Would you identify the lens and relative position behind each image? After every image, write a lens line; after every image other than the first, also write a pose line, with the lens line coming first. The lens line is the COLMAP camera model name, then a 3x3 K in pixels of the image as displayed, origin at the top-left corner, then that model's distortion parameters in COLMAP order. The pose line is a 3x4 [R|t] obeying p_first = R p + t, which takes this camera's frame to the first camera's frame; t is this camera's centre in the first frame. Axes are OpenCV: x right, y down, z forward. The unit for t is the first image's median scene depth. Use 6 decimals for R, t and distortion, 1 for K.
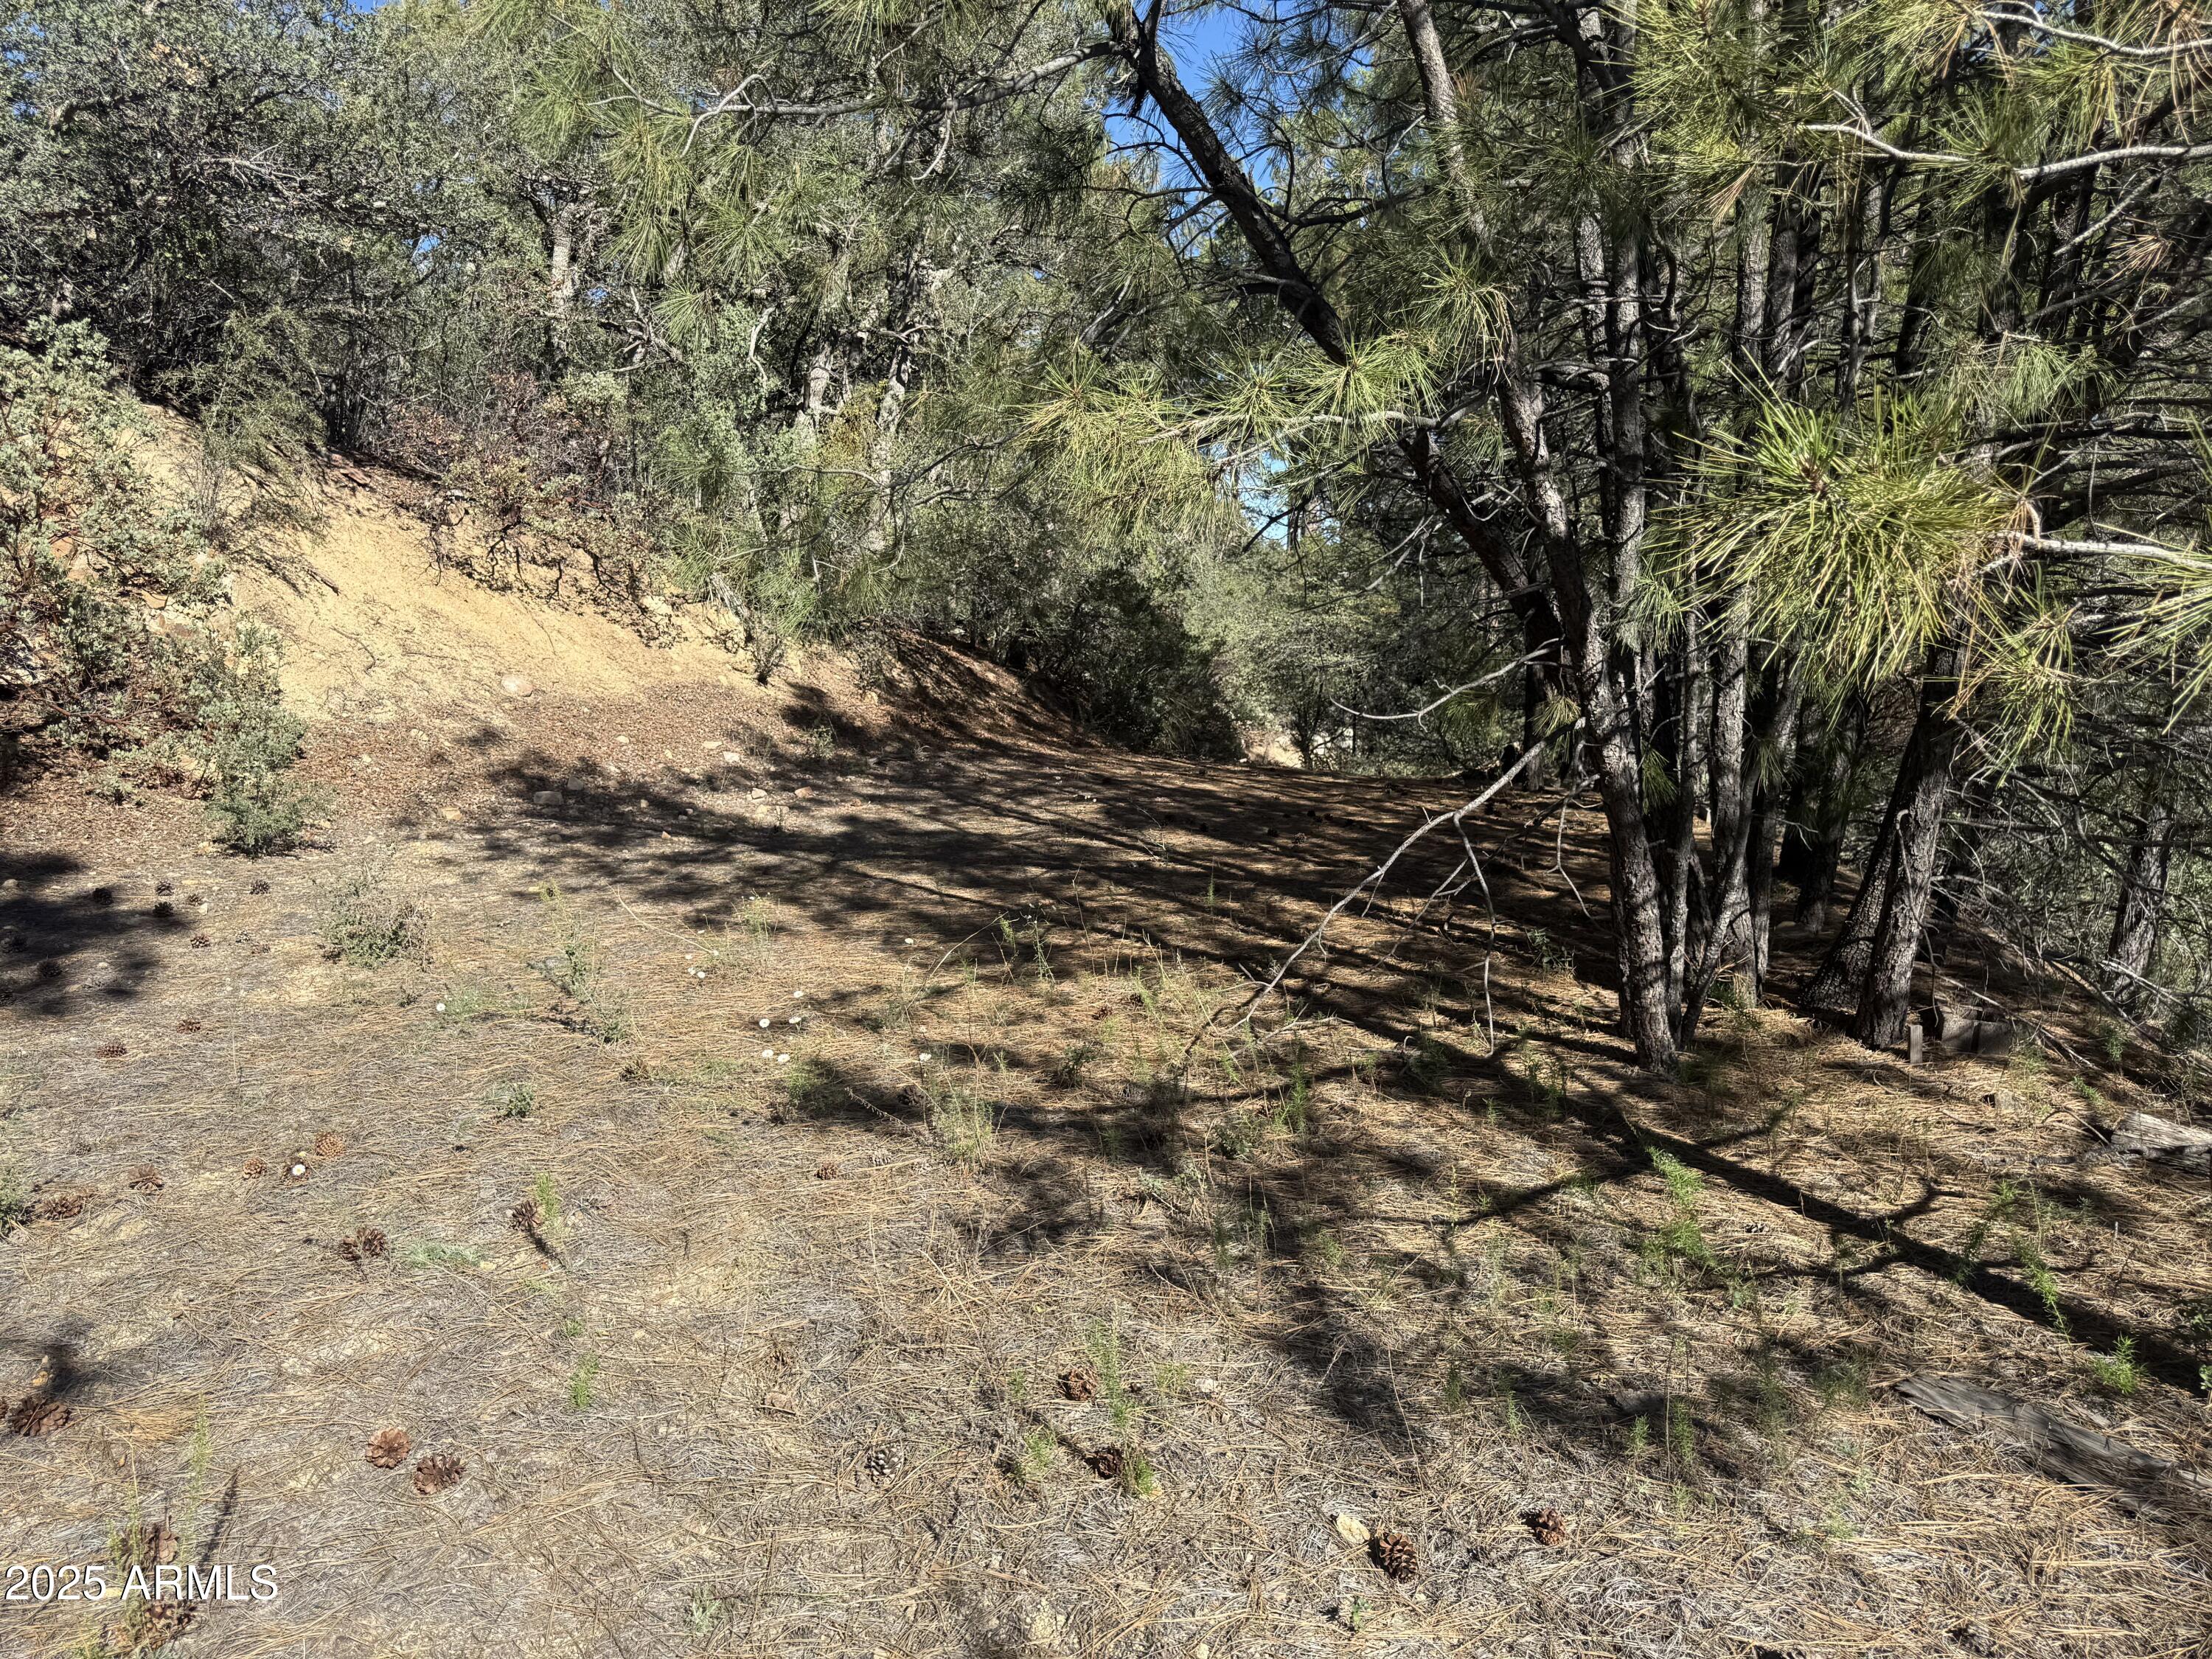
lens RADIAL K [[1552.3, 0, 1112.9], [0, 1552.3, 806.0], [0, 0, 1]] dist [0.062477, -0.054469]
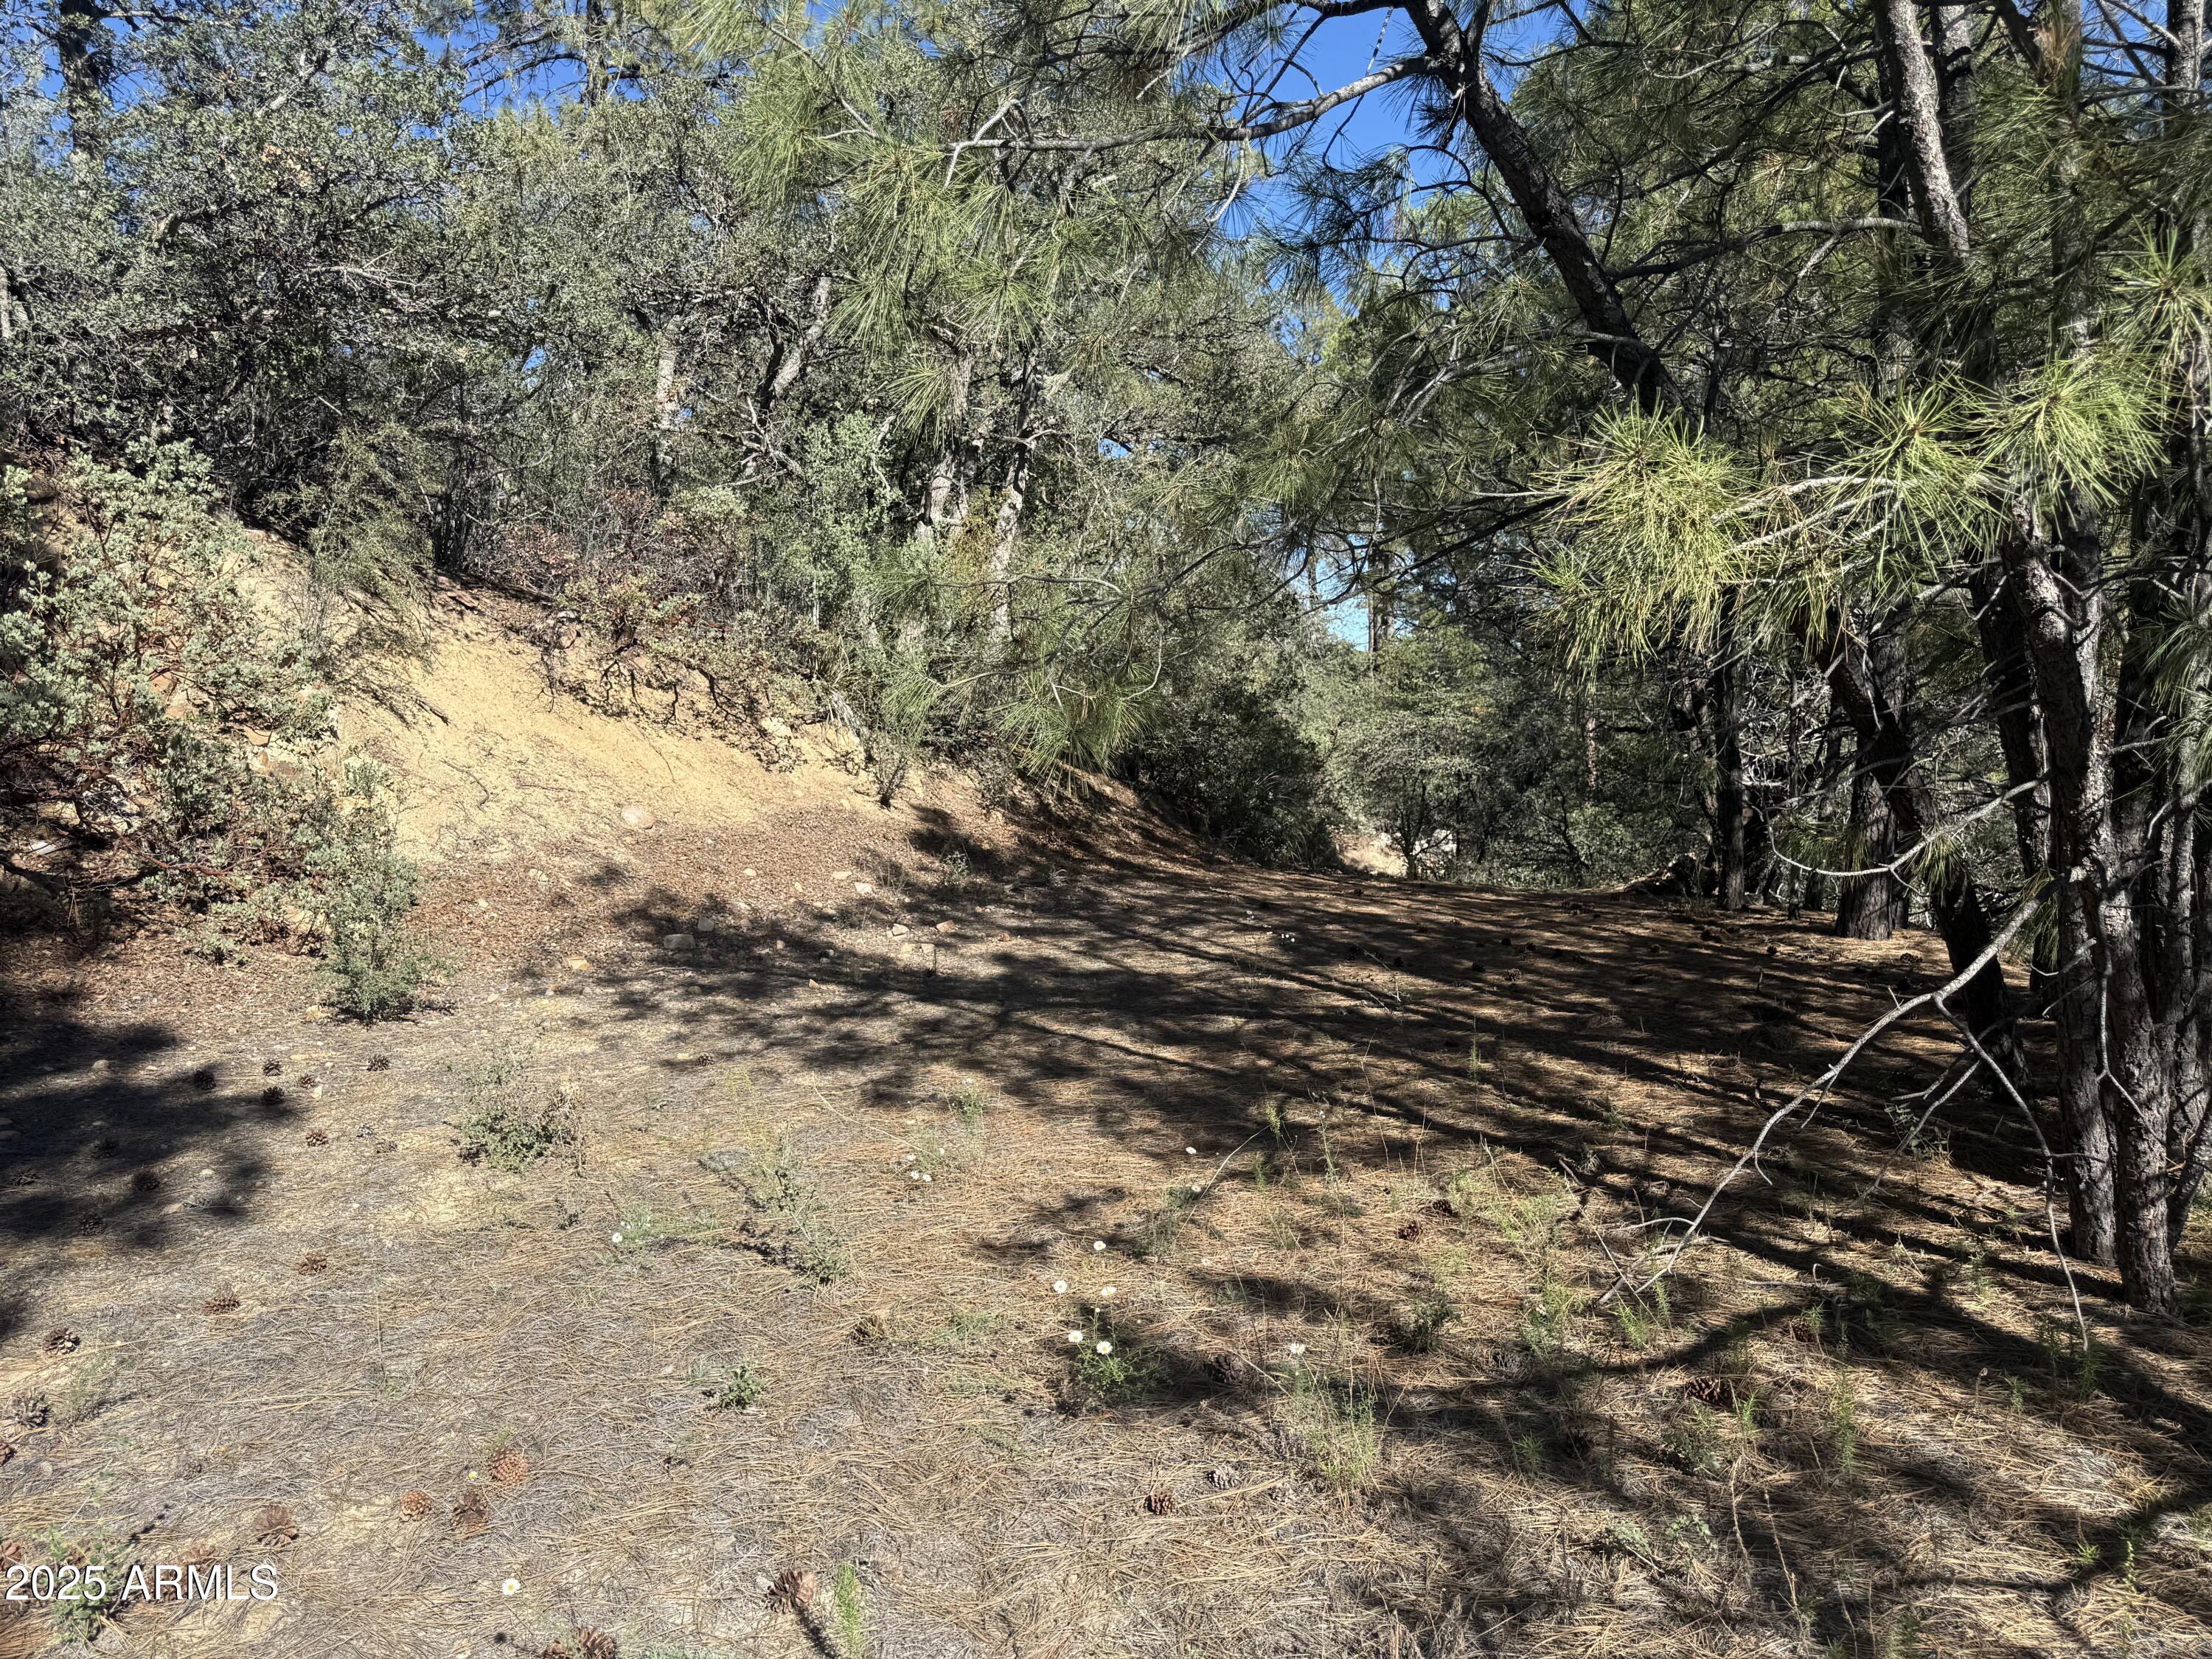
lens RADIAL K [[1552.3, 0, 1149.4], [0, 1552.3, 834.3], [0, 0, 1]] dist [0.062477, -0.054469]
pose [[0.999590, -0.018702, -0.021665, -0.066831], [0.017637, 0.998675, -0.048343, -0.019881], [0.022540, 0.047941, 0.998596, 0.092760]]
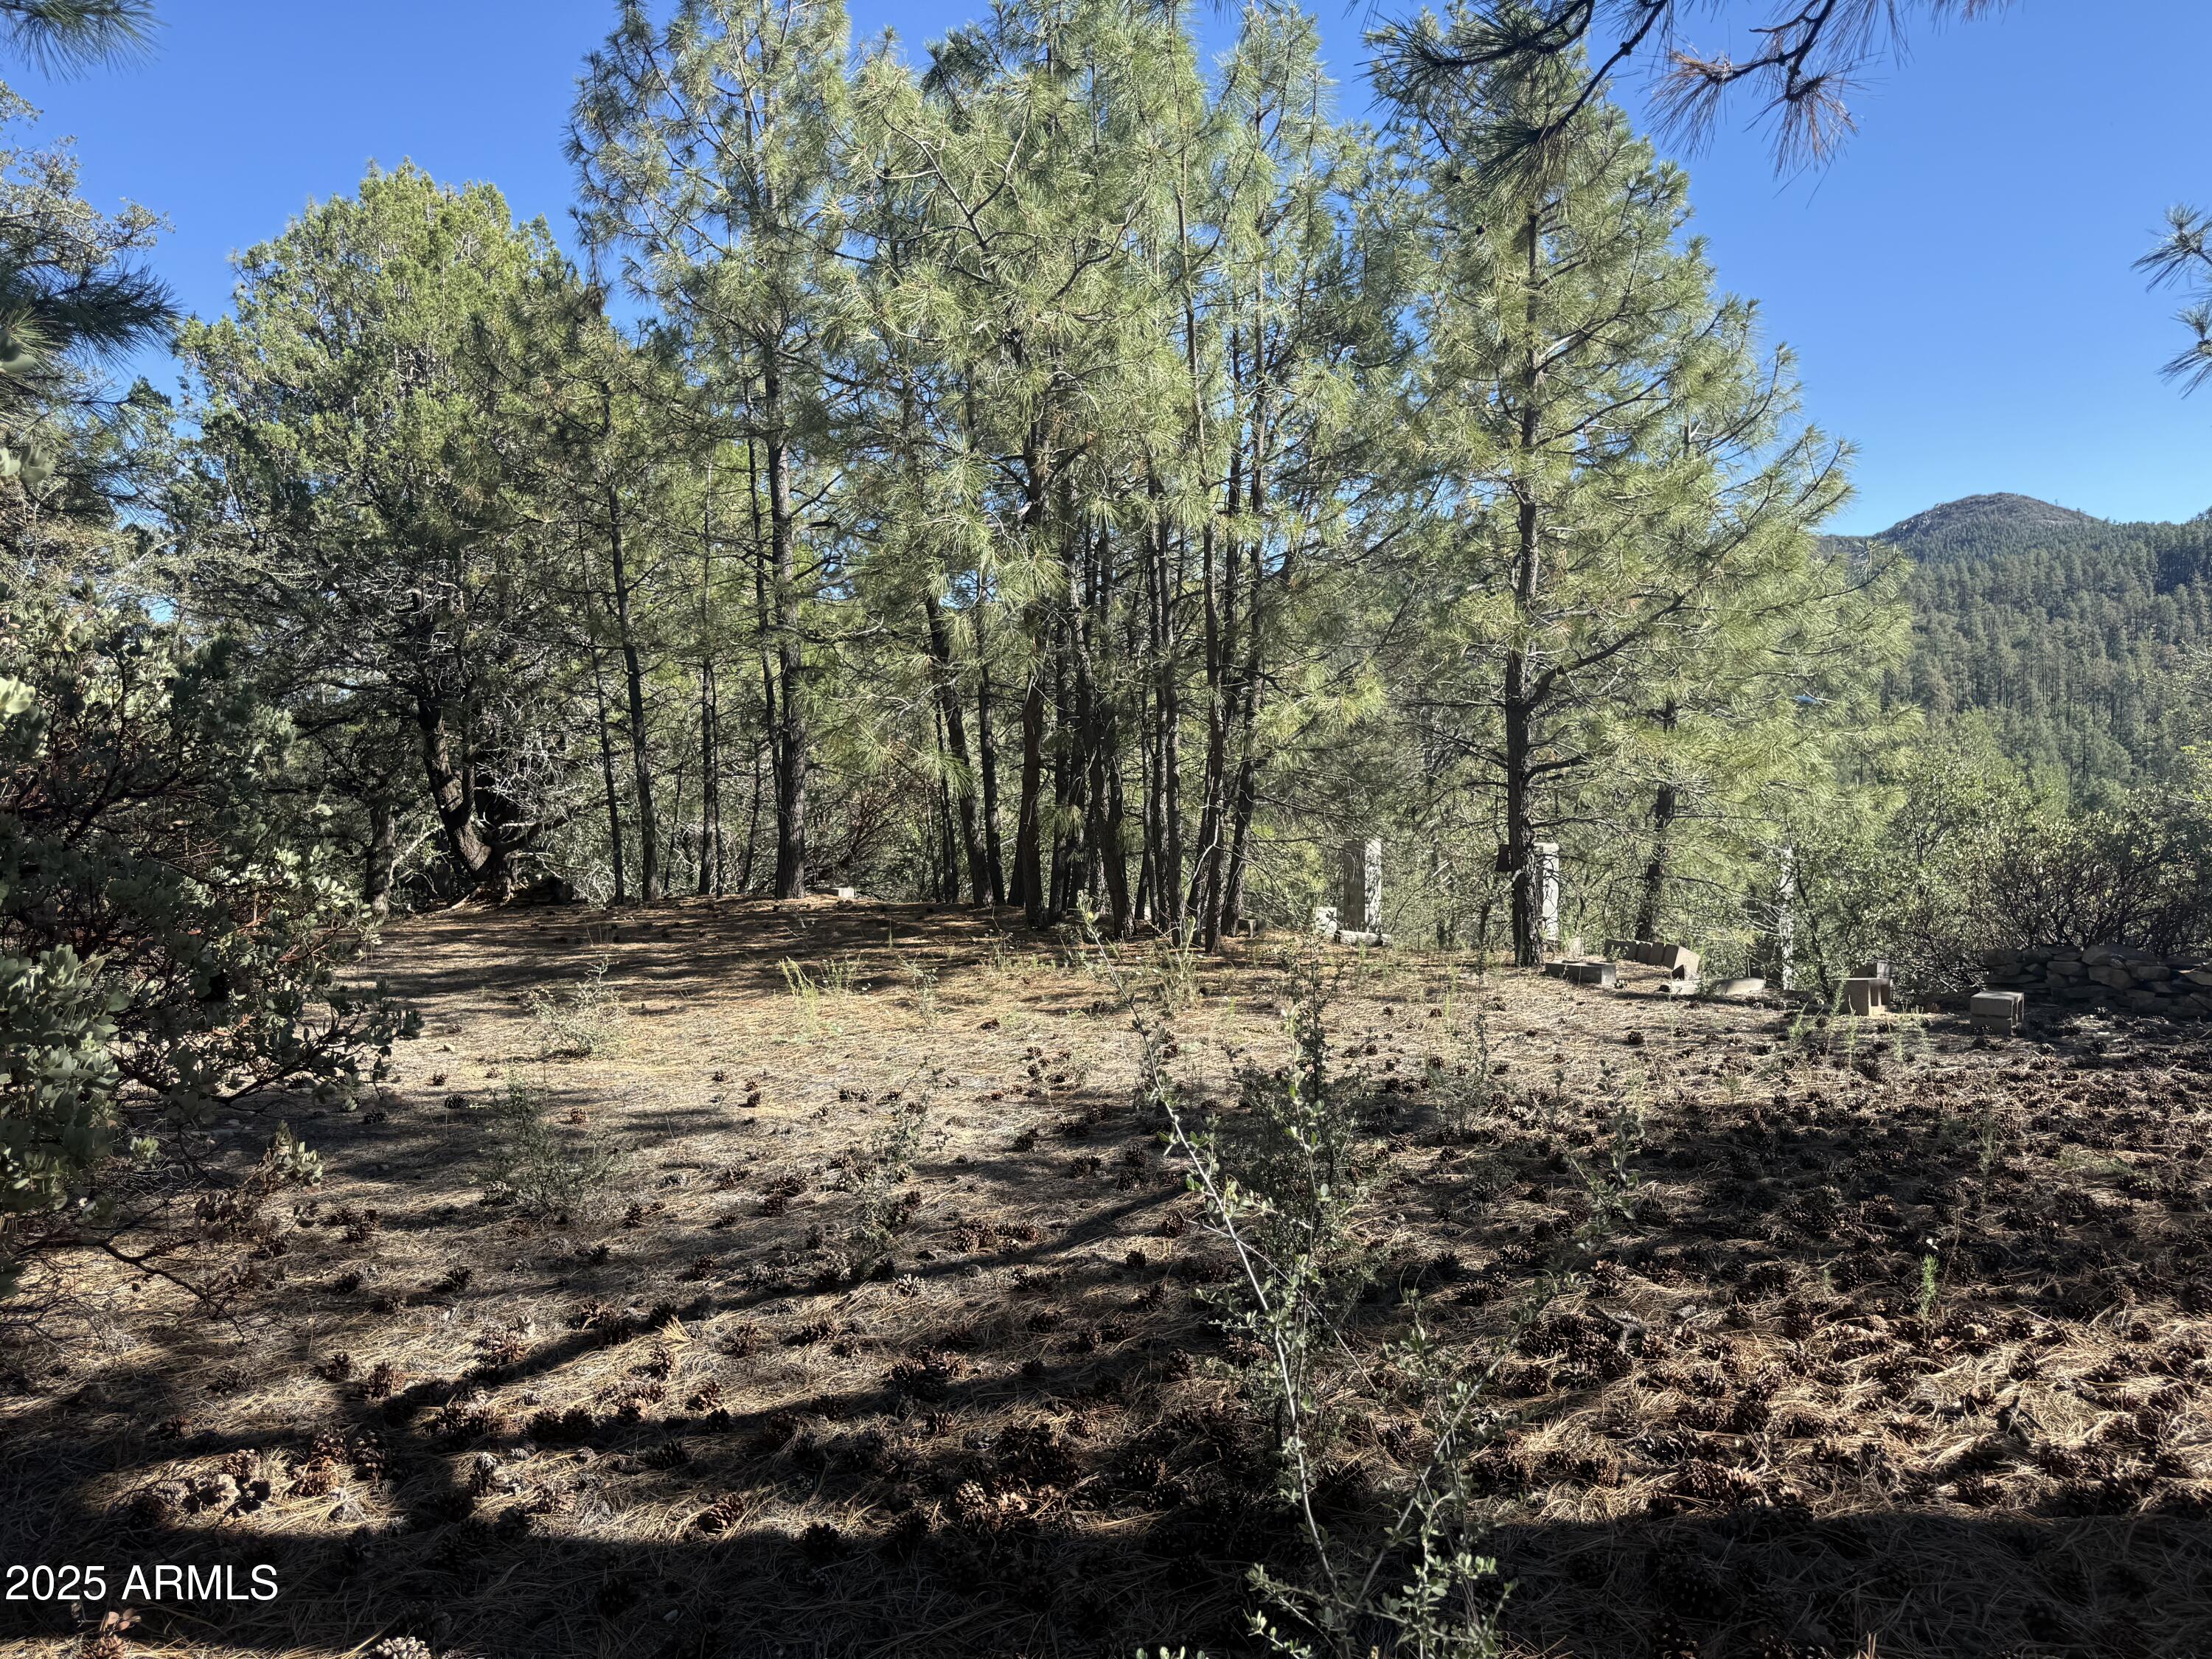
lens RADIAL K [[1552.3, 0, 1126.9], [0, 1552.3, 826.3], [0, 0, 1]] dist [0.062477, -0.054469]
pose [[0.508650, -0.069151, 0.858192, -0.902546], [0.141440, 0.989938, -0.004064, -0.013329], [-0.849276, 0.123450, 0.513313, -0.068098]]
